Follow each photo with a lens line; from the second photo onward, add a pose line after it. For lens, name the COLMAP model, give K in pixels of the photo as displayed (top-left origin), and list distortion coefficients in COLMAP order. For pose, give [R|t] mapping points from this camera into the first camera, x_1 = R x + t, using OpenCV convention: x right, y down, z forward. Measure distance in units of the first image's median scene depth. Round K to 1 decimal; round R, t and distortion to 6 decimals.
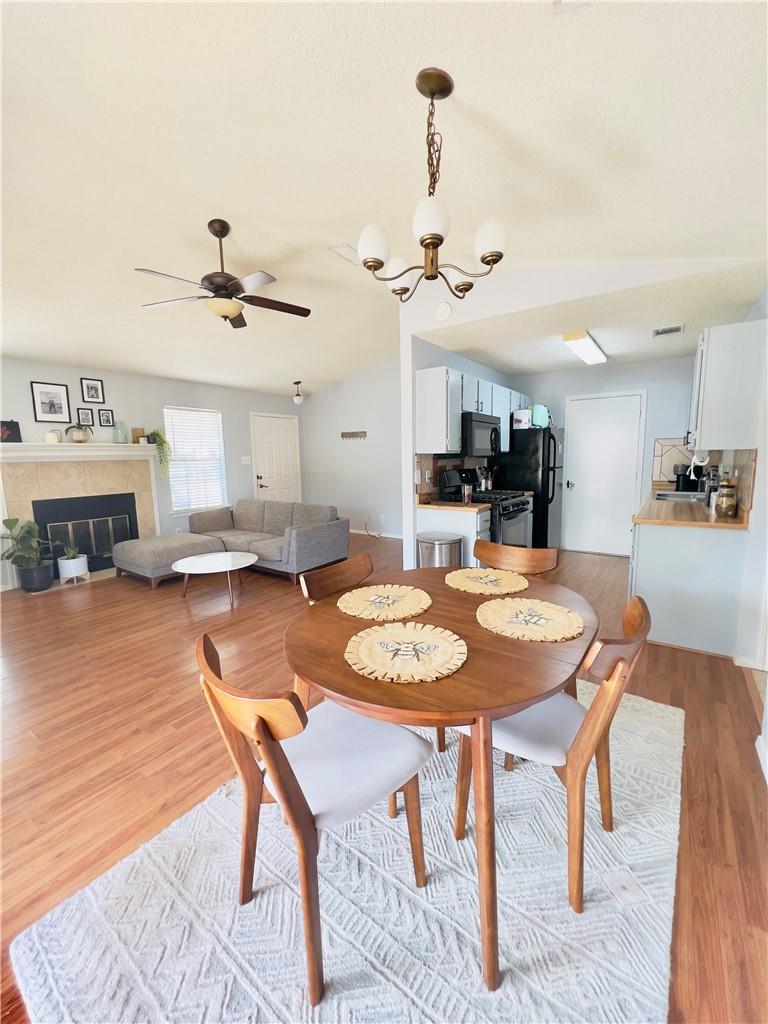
lens RADIAL K [[410.7, 0, 389.4], [0, 410.7, 508.1], [0, 0, 1]] dist [-0.003829, -0.000018]
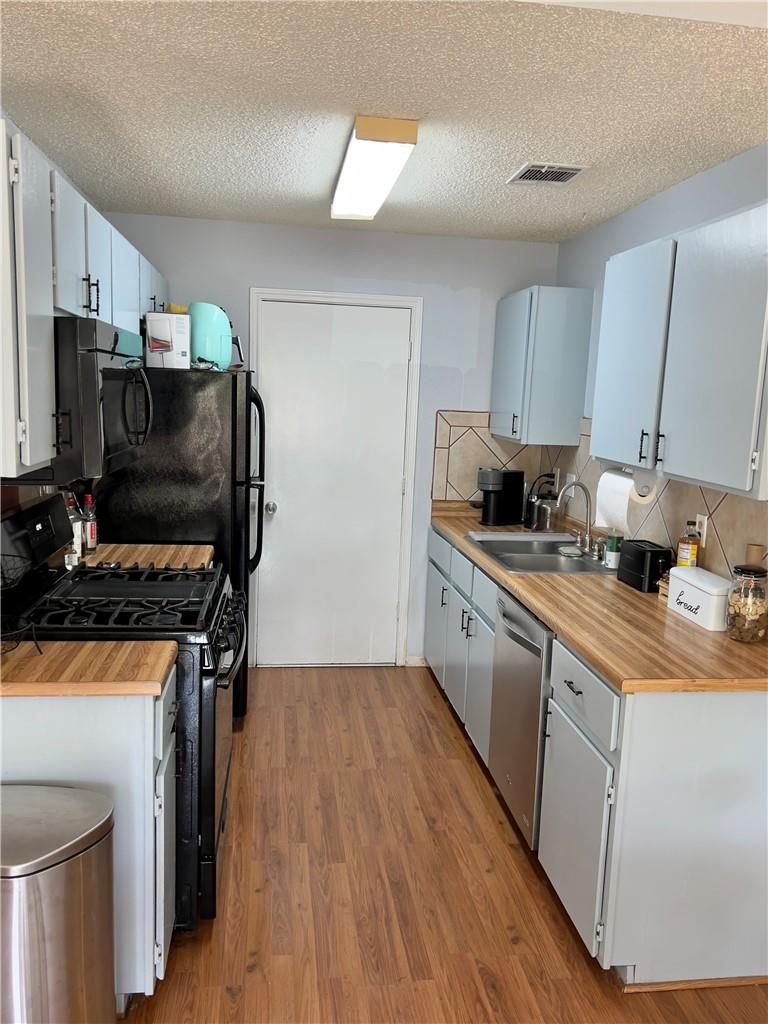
lens RADIAL K [[828.9, 0, 384.2], [0, 828.9, 517.5], [0, 0, 1]] dist [0.060072, -0.016971]
pose [[0.739907, -0.054575, 0.670491, -0.034543], [0.031542, 0.998422, 0.046459, -0.107118], [-0.671969, -0.013227, 0.740461, 0.399554]]
